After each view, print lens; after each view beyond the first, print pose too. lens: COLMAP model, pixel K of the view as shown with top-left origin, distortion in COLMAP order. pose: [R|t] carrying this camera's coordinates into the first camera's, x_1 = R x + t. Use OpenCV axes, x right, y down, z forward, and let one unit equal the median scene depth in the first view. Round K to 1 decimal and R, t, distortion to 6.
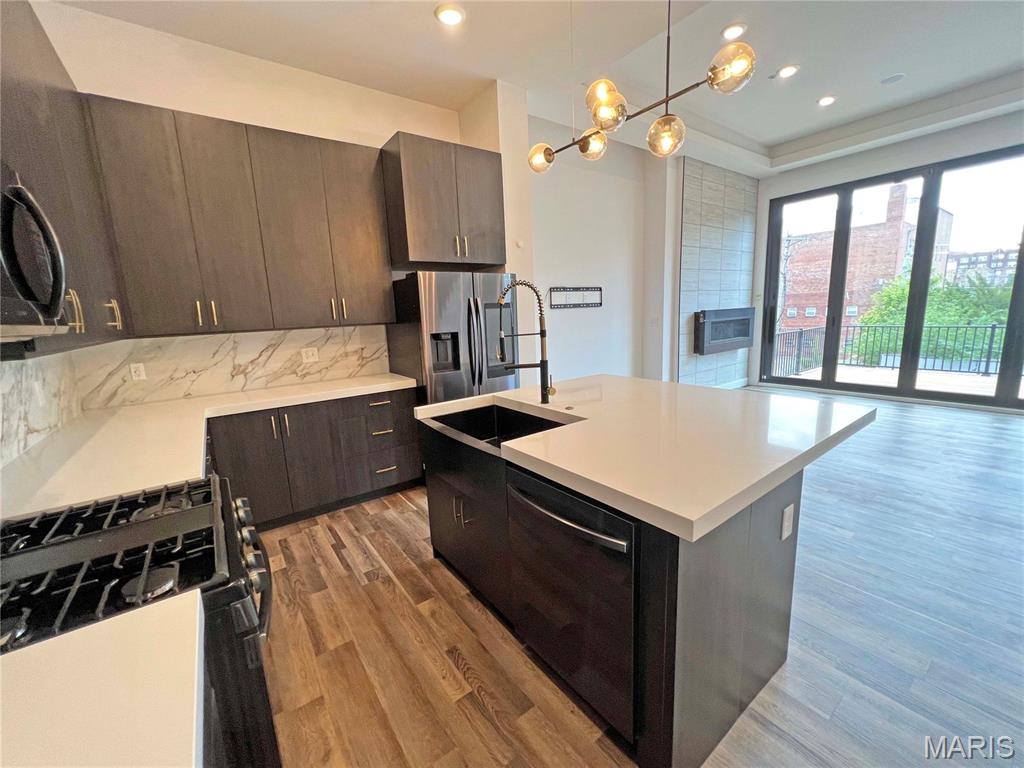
lens RADIAL K [[410.2, 0, 517.0], [0, 410.2, 382.3], [0, 0, 1]] dist [0.002047, 0.000340]
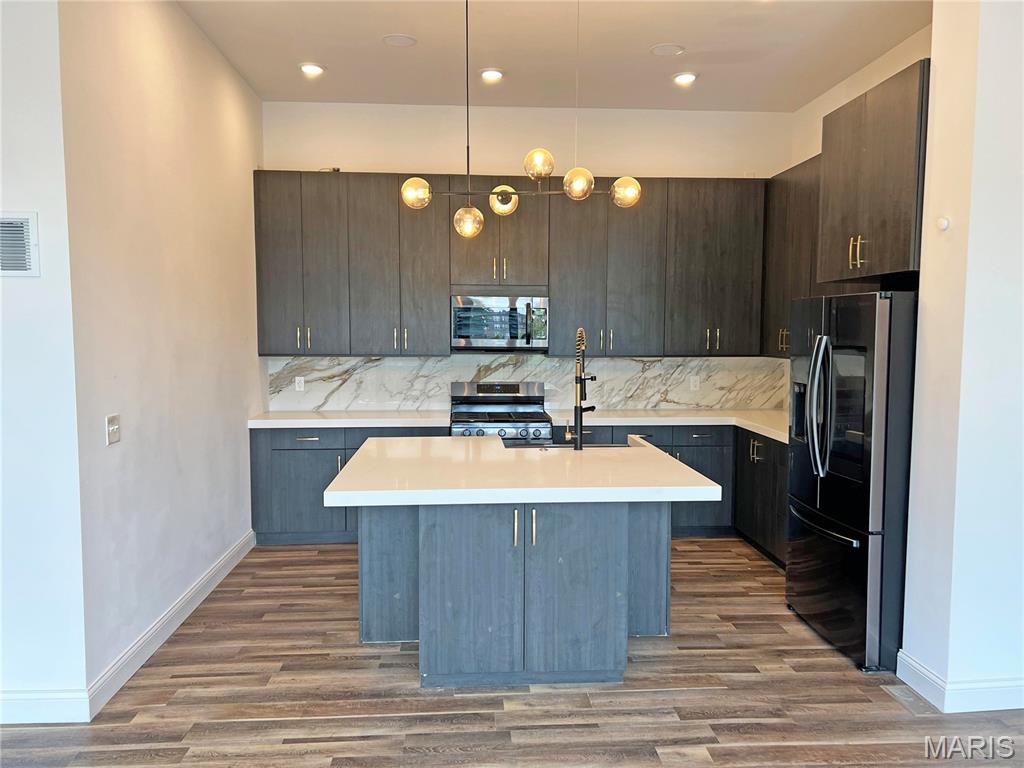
lens RADIAL K [[774.2, 0, 514.6], [0, 774.2, 385.4], [0, 0, 1]] dist [0.008666, 0.000952]
pose [[-0.544902, 0.100874, -0.832410, 0.776336], [-0.125576, 0.971724, 0.199959, -0.209300], [0.829043, 0.213489, -0.516827, 0.838780]]
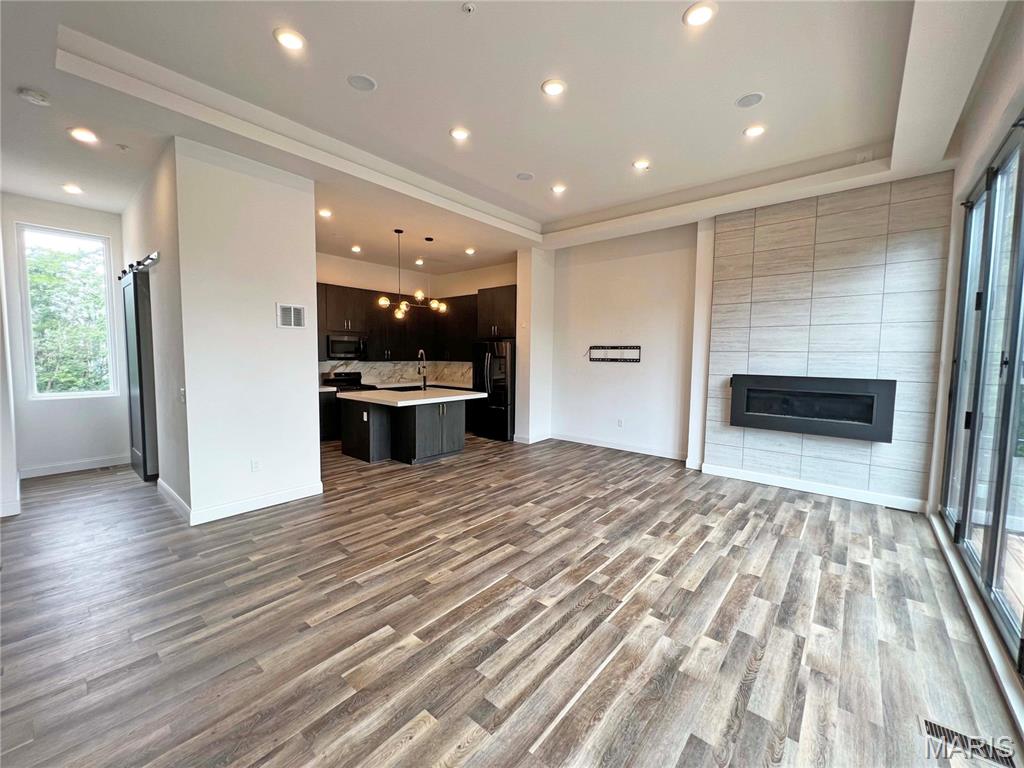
lens RADIAL K [[410.2, 0, 511.6], [0, 410.2, 382.4], [0, 0, 1]] dist [0.002047, 0.000340]
pose [[0.218251, 0.112187, -0.969423, 1.425275], [-0.191629, 0.978957, 0.070148, -0.155381], [0.956893, 0.170460, 0.235157, 0.418059]]
